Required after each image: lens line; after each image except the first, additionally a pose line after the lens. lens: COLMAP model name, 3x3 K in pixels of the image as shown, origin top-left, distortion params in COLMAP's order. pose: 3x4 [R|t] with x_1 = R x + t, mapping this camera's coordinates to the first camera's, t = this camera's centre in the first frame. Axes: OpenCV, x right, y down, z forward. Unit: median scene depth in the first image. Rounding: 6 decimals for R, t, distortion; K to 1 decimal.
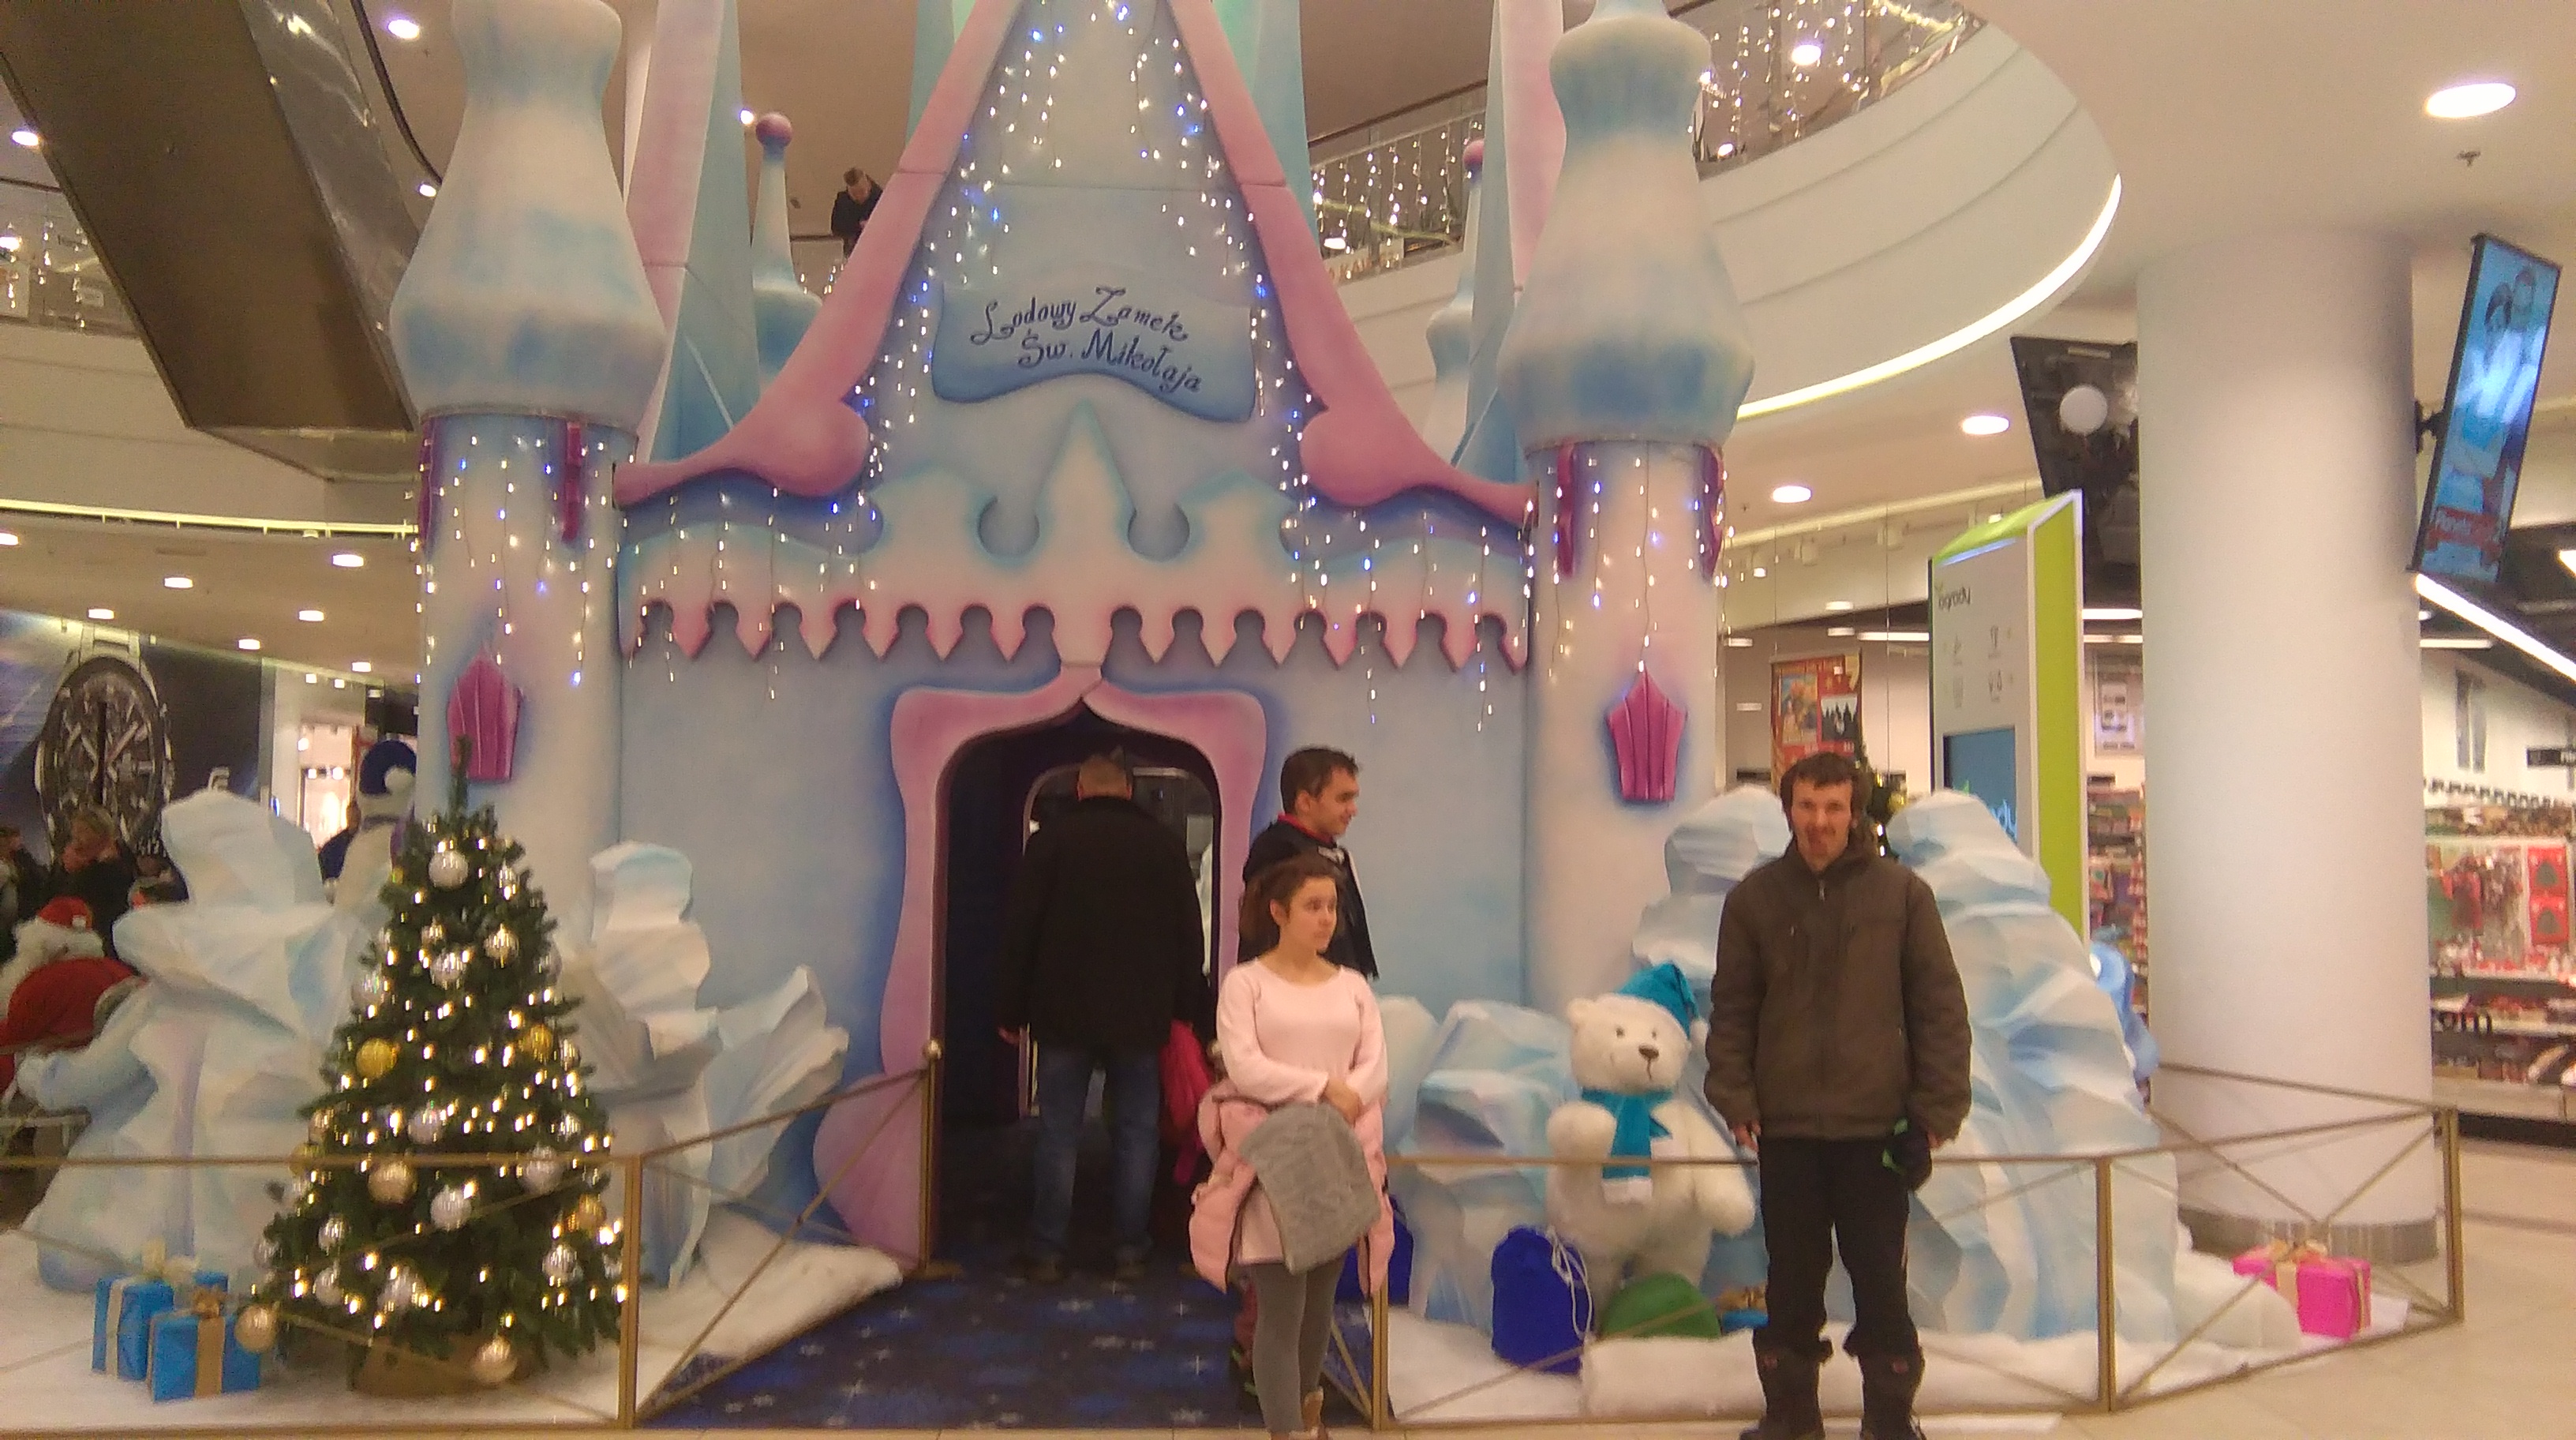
lens RADIAL K [[1889.9, 0, 1288.0], [0, 1889.9, 720.0], [0, 0, 1]] dist [0.107977, -0.156228]
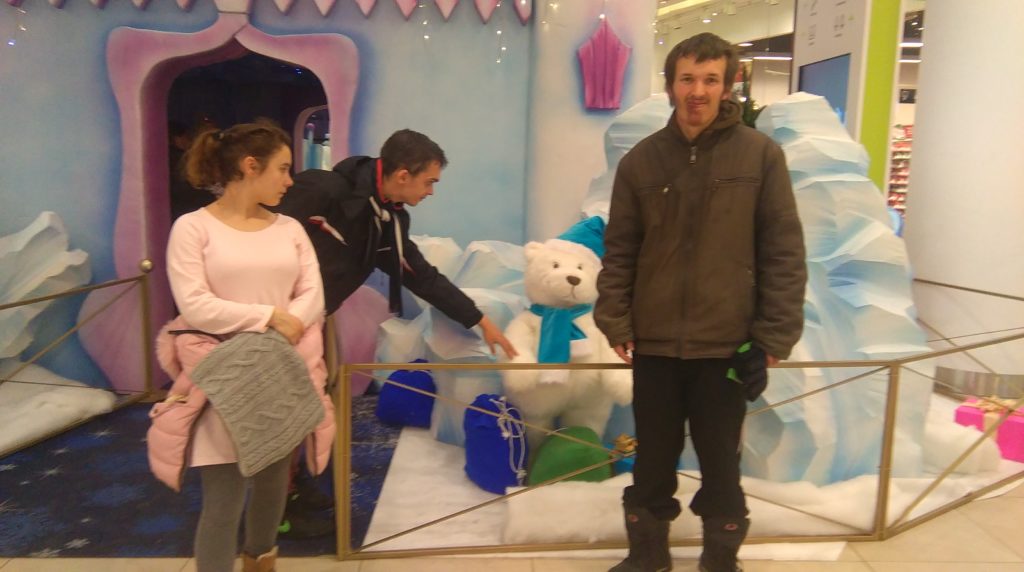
lens RADIAL K [[751.2, 0, 512.0], [0, 751.2, 286.0], [0, 0, 1]] dist [0.107977, -0.156228]
pose [[0.999960, 0.008859, 0.000779, 0.146666], [-0.008803, 0.973525, 0.228410, 0.052811], [0.001265, -0.228408, 0.973565, 0.465591]]
